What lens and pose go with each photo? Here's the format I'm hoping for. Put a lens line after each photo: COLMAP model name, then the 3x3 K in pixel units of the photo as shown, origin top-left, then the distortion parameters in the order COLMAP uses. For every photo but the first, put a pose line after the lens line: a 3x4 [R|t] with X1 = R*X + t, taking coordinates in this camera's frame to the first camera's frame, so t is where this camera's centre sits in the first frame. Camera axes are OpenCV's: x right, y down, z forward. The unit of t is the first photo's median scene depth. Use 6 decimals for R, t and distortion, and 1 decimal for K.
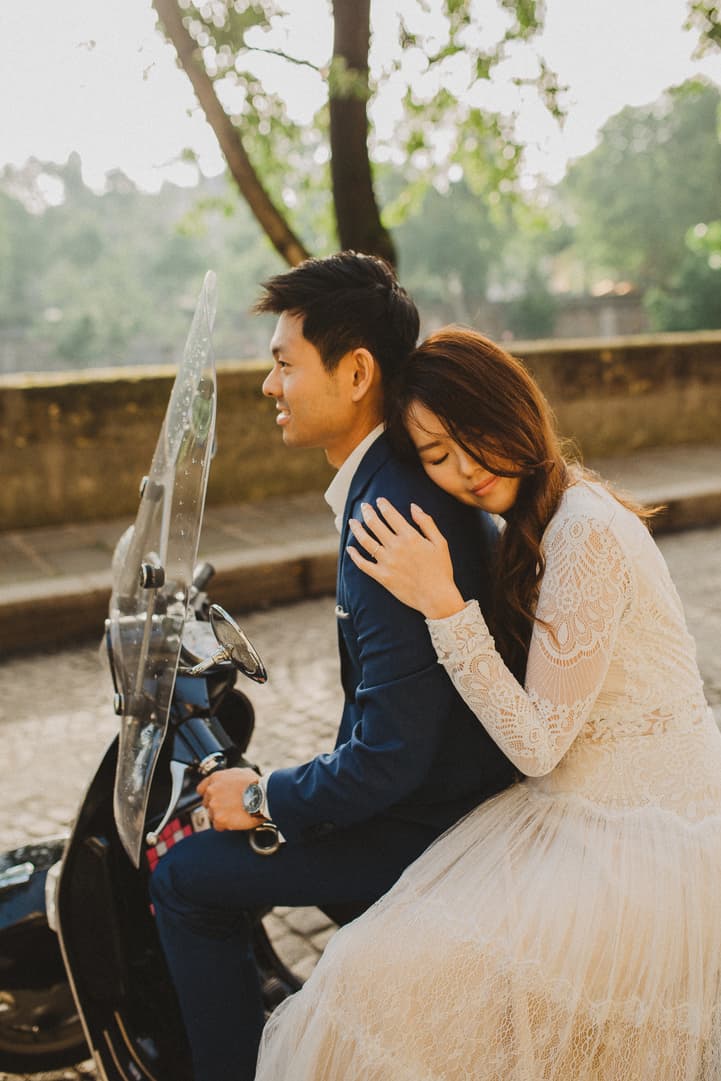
lens RADIAL K [[1038.5, 0, 360.5], [0, 1038.5, 540.5], [0, 0, 1]] dist [-0.052972, 0.006932]
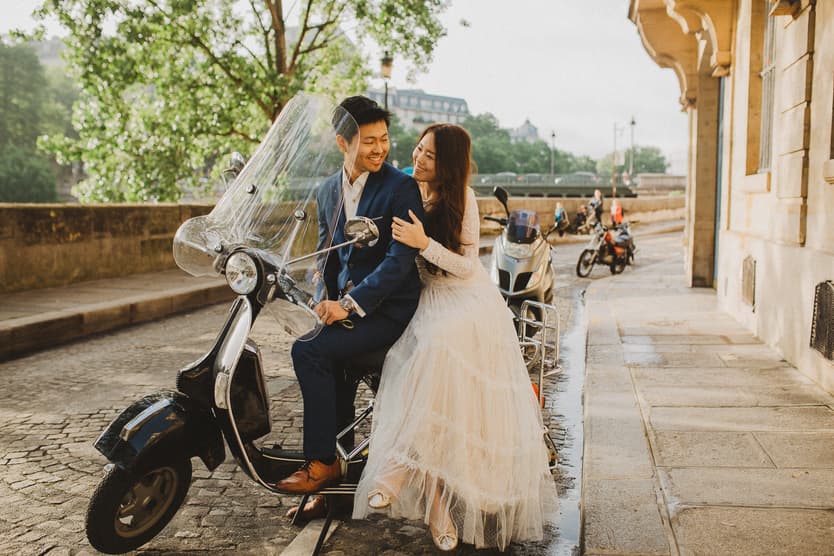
lens RADIAL K [[789.8, 0, 417.0], [0, 789.8, 278.0], [0, 0, 1]] dist [-0.060976, 0.087003]
pose [[0.680522, -0.030647, 0.732087, -0.268772], [0.128147, 0.988704, -0.077732, 0.070216], [-0.721435, 0.146714, 0.676762, -0.077845]]
